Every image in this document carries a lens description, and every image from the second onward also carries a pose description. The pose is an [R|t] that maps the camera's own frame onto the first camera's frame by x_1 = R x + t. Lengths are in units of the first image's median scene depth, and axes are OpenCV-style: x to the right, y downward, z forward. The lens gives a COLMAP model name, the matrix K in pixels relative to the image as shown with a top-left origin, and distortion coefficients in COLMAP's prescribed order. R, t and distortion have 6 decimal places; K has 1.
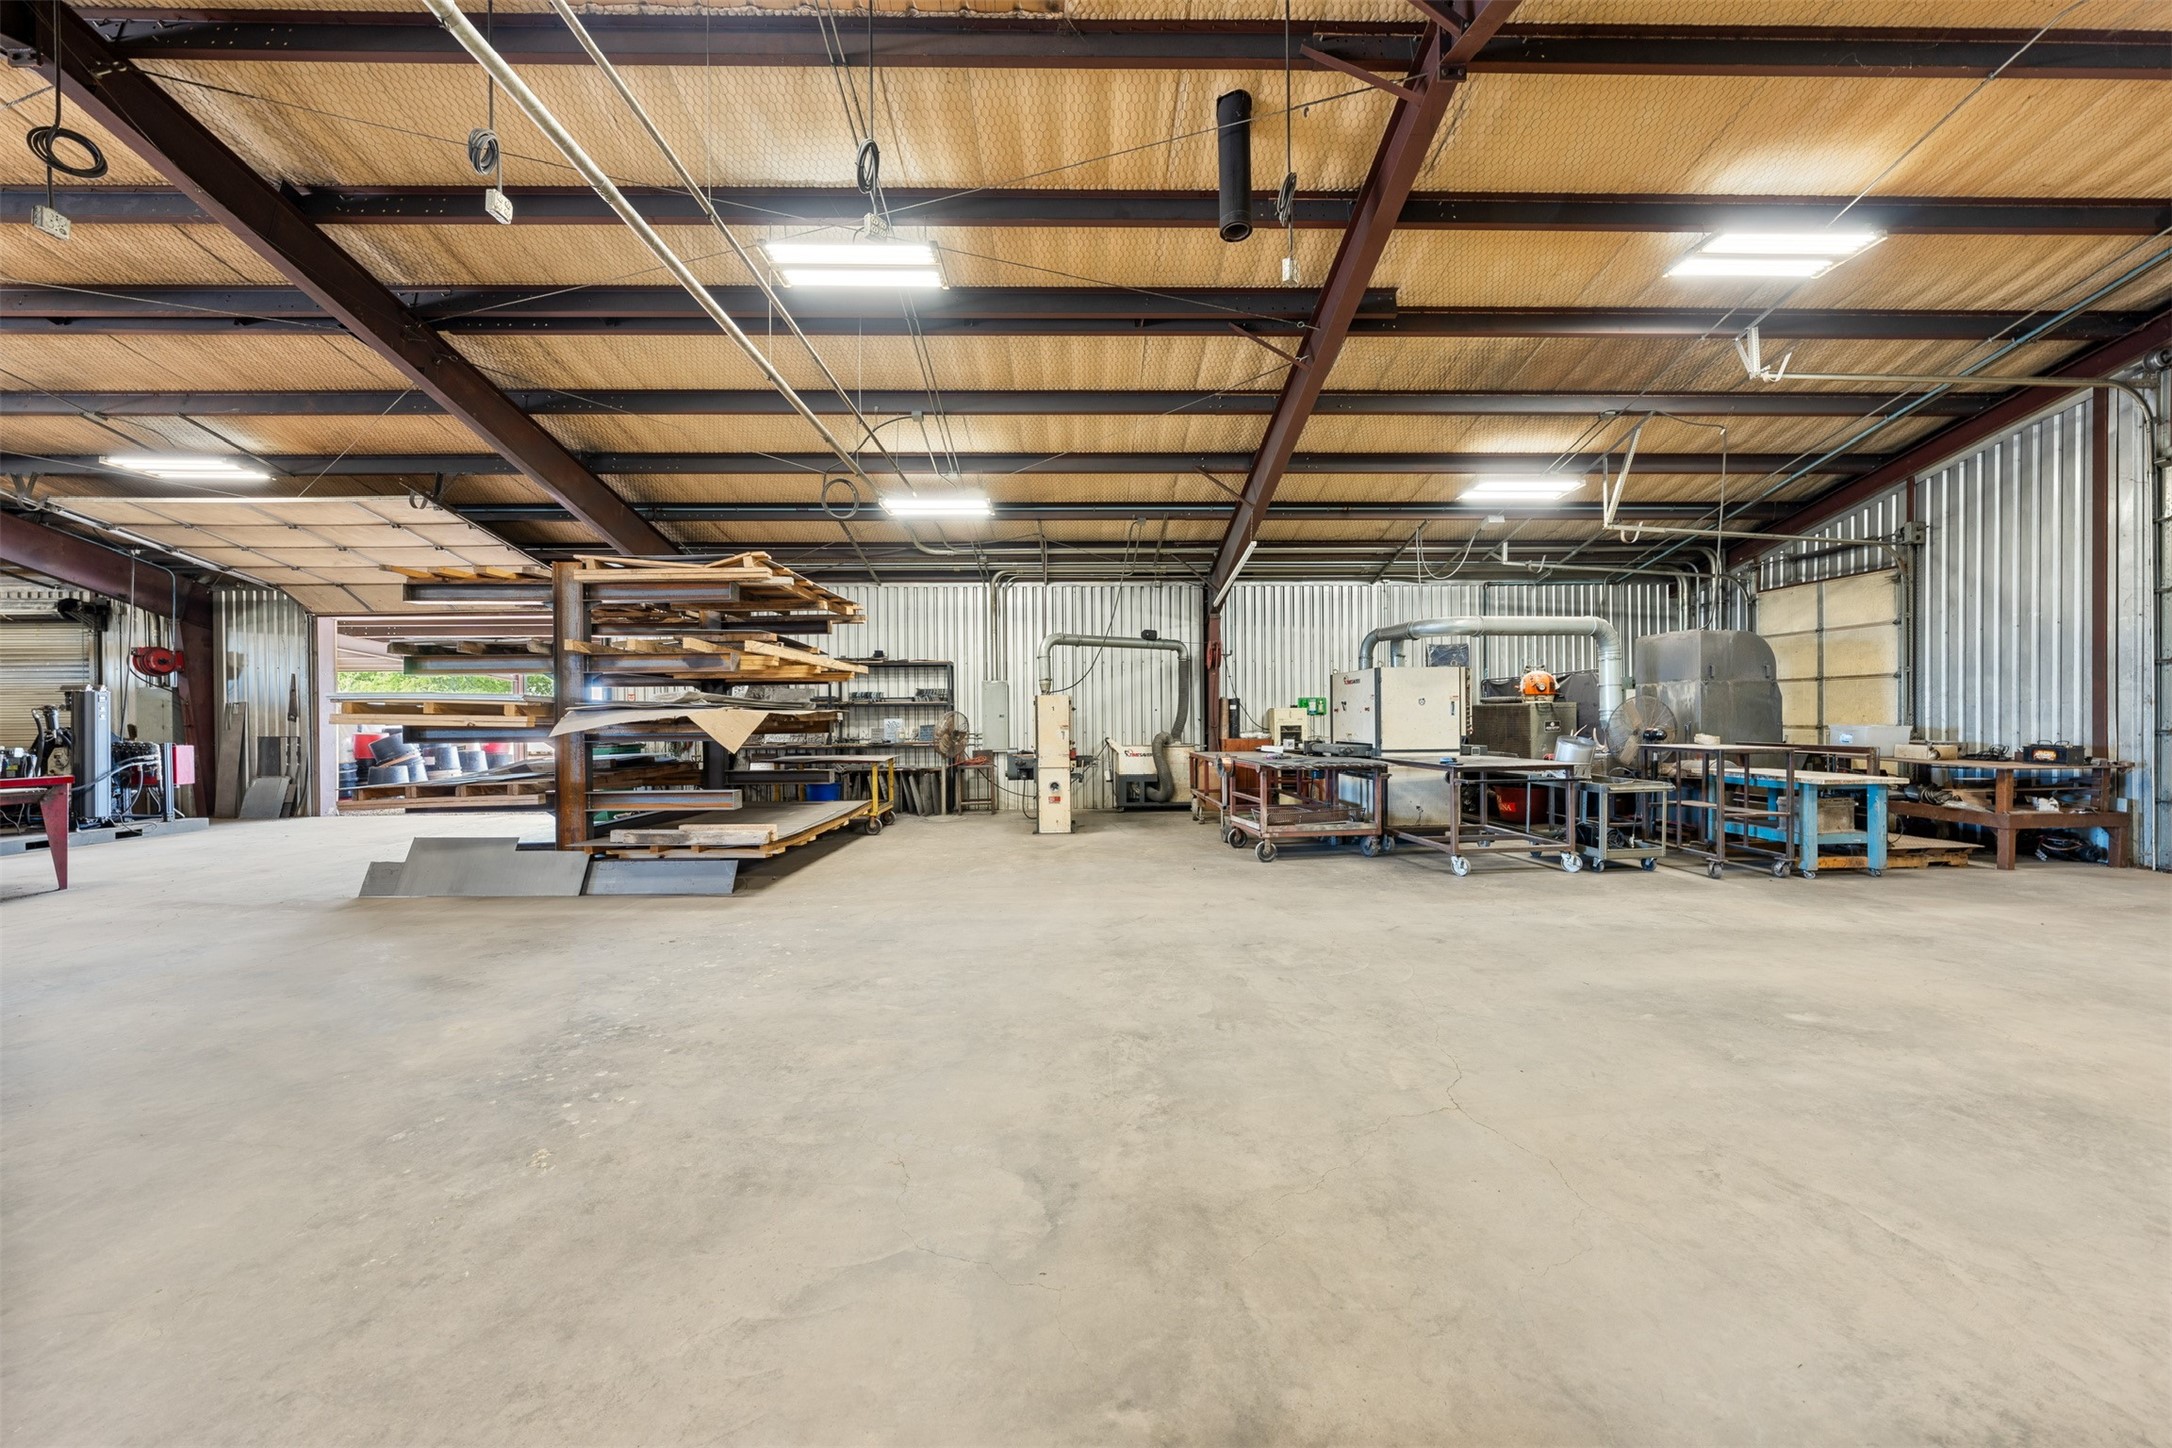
lens RADIAL K [[732.9, 0, 1096.6], [0, 732.9, 728.8], [0, 0, 1]] dist [0.002179, 0.000182]
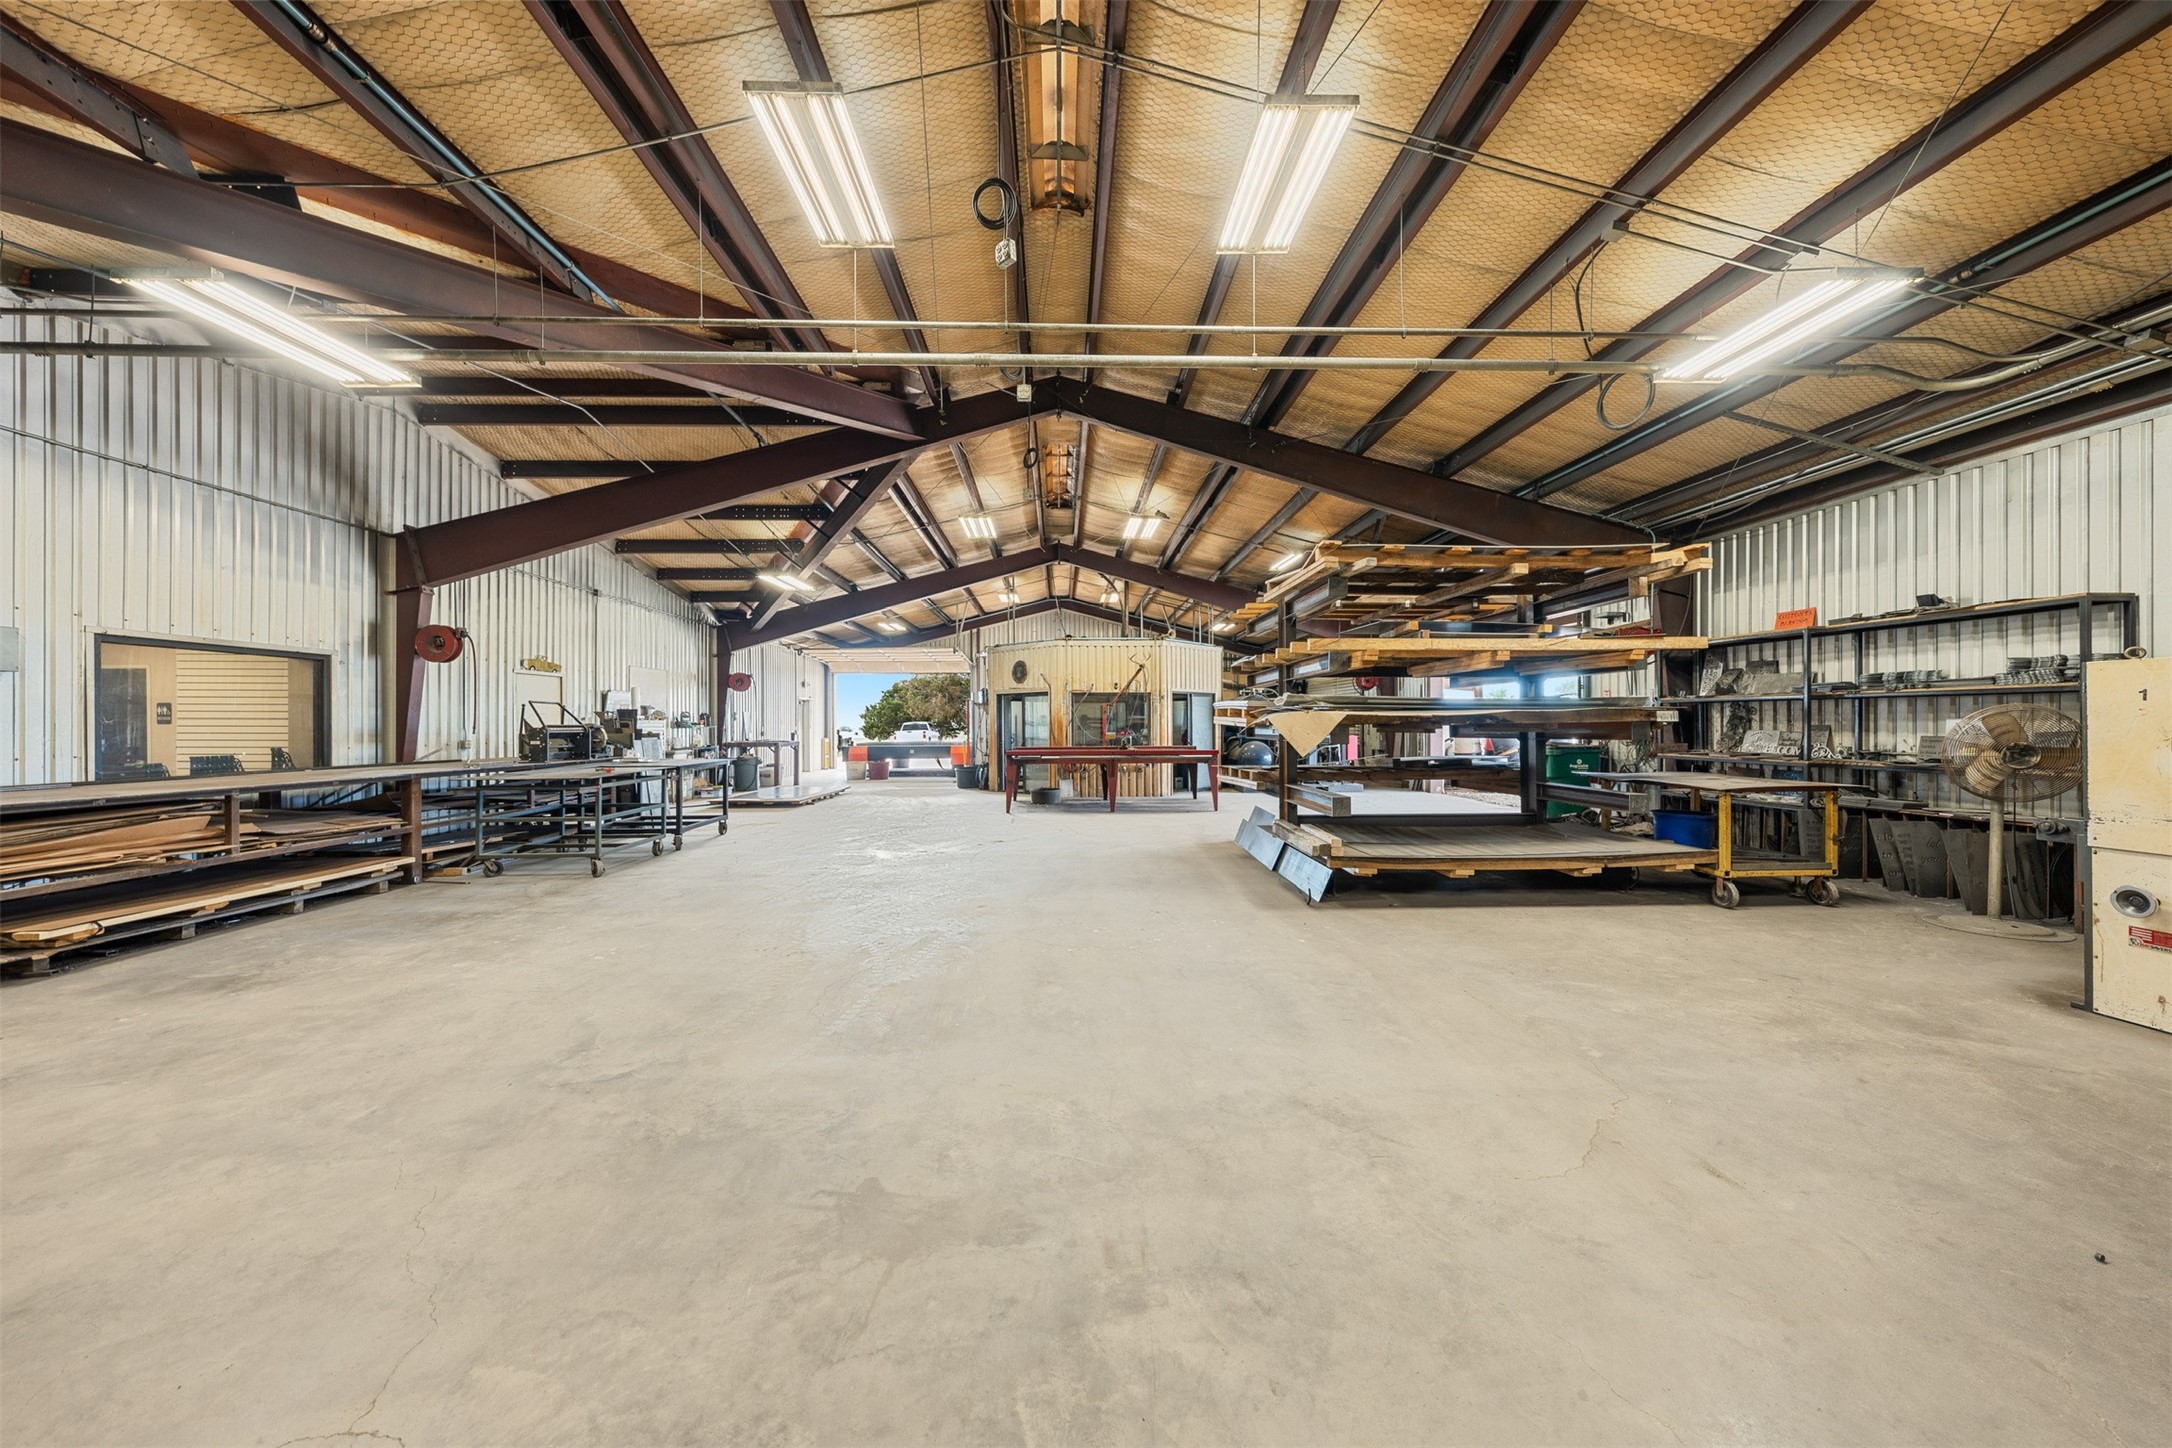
lens RADIAL K [[732.9, 0, 1088.2], [0, 732.9, 722.6], [0, 0, 1]] dist [0.002179, 0.000182]
pose [[0.012112, 0.007405, -0.999899, 0.708546], [-0.008315, 0.999939, 0.007304, -0.026461], [0.999892, 0.008226, 0.012173, 1.038516]]
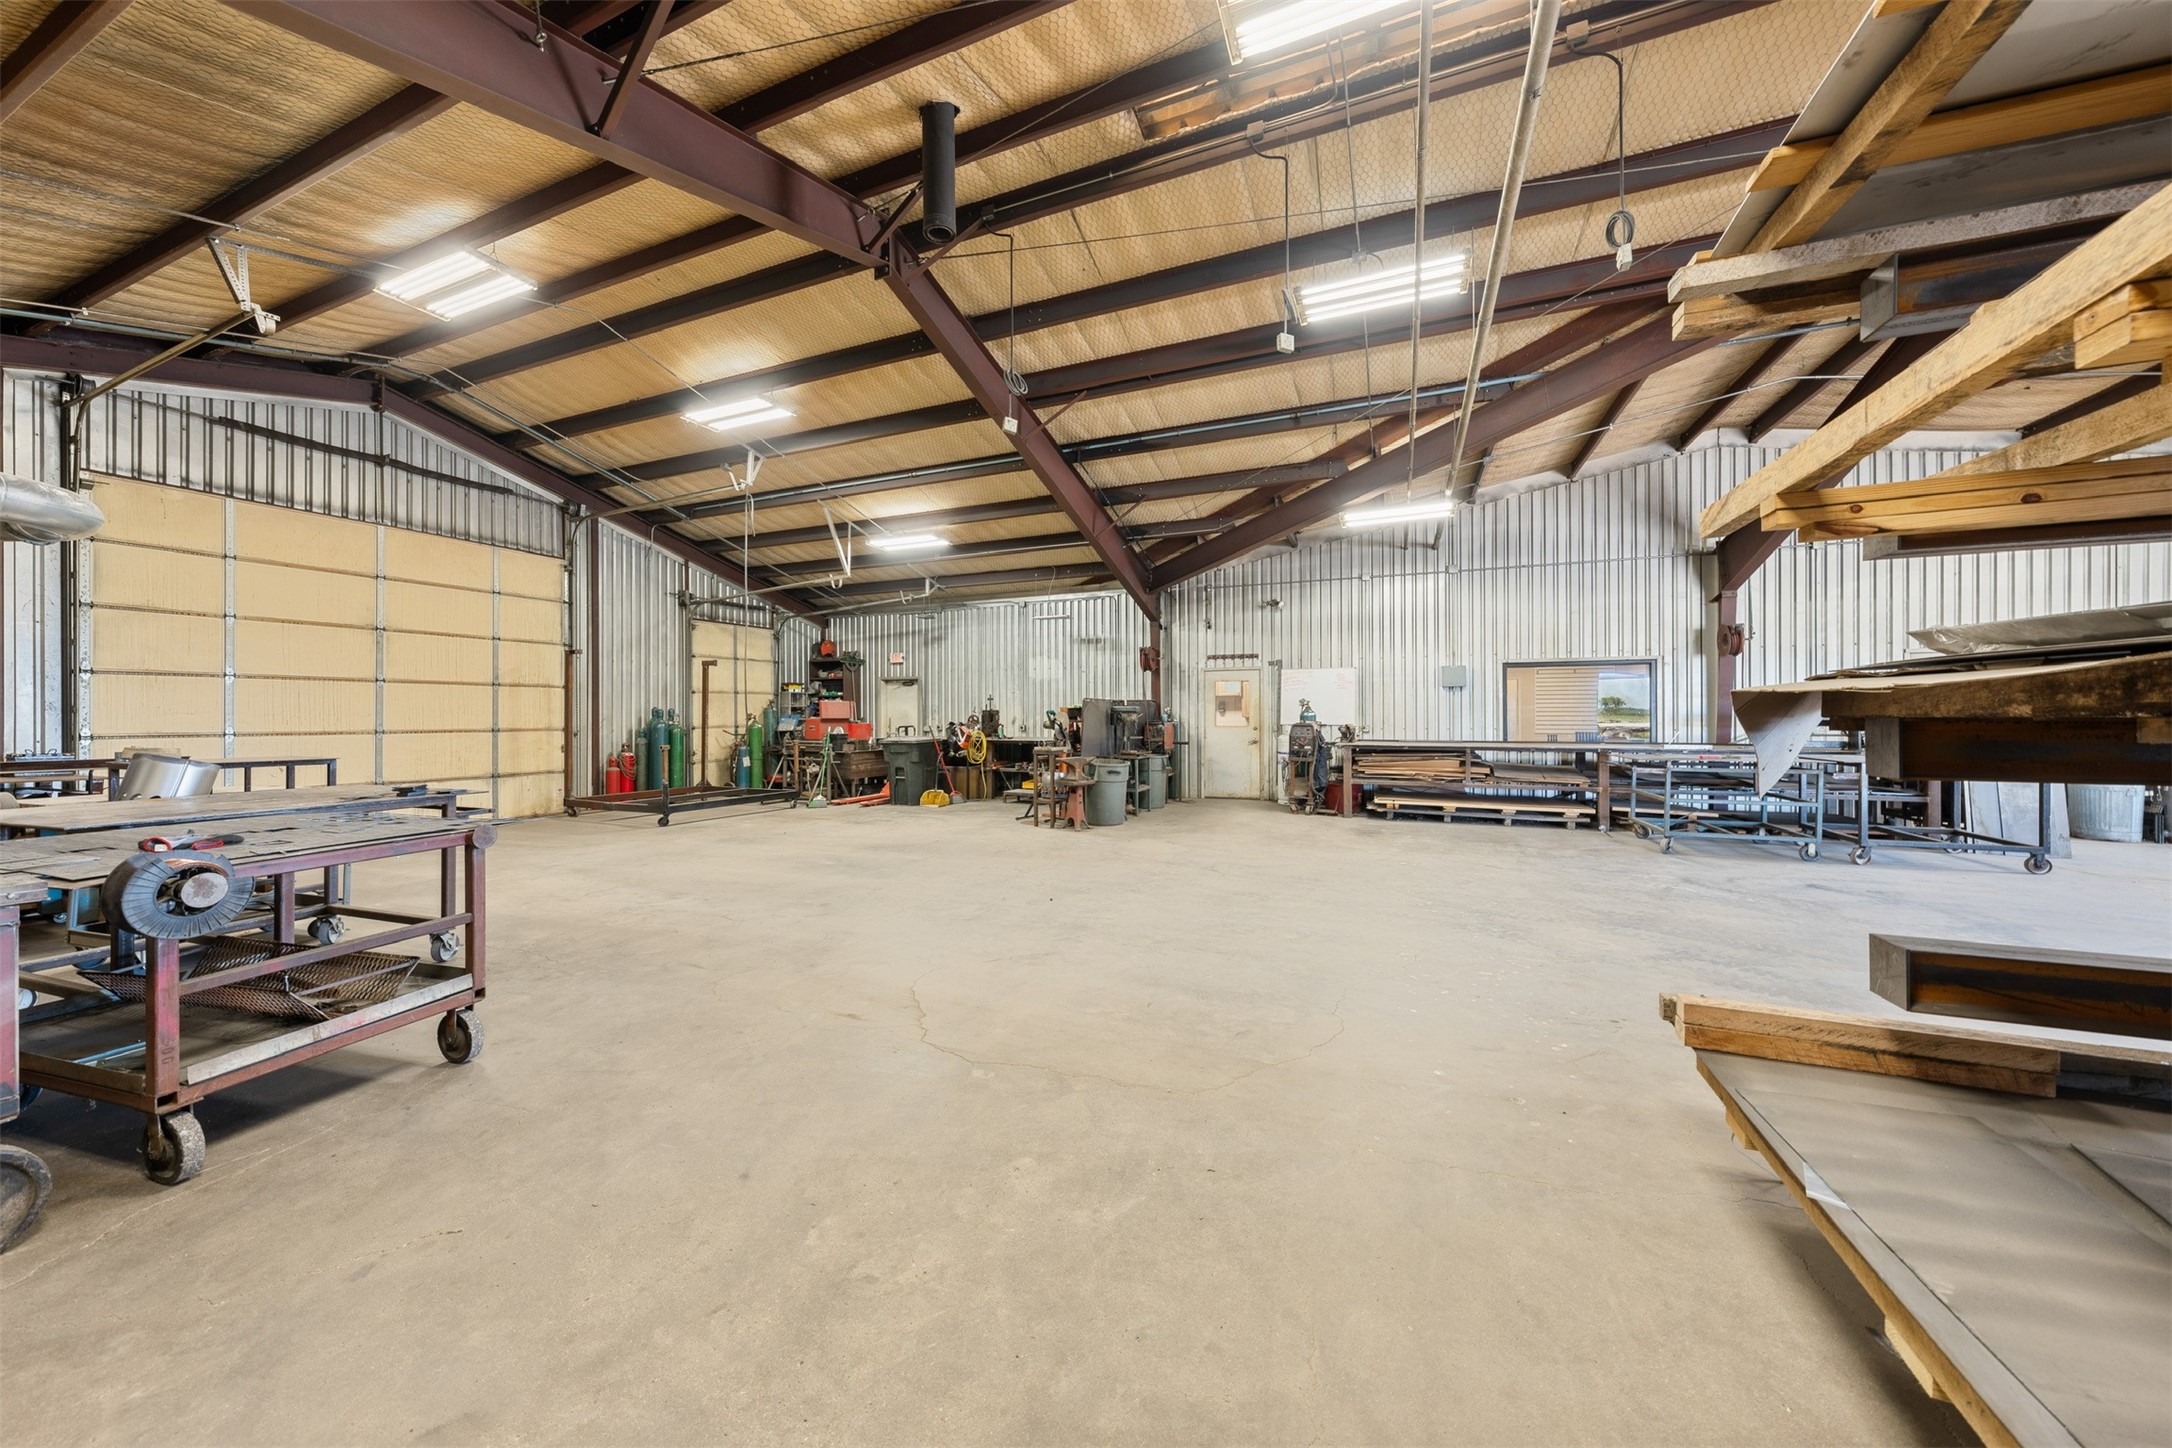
lens RADIAL K [[732.9, 0, 1080.4], [0, 732.9, 714.4], [0, 0, 1]] dist [0.002179, 0.000182]
pose [[-0.906681, 0.010725, 0.421681, -0.486471], [0.014850, 0.999869, 0.006499, -0.025541], [-0.421556, 0.012155, -0.906721, 2.219122]]
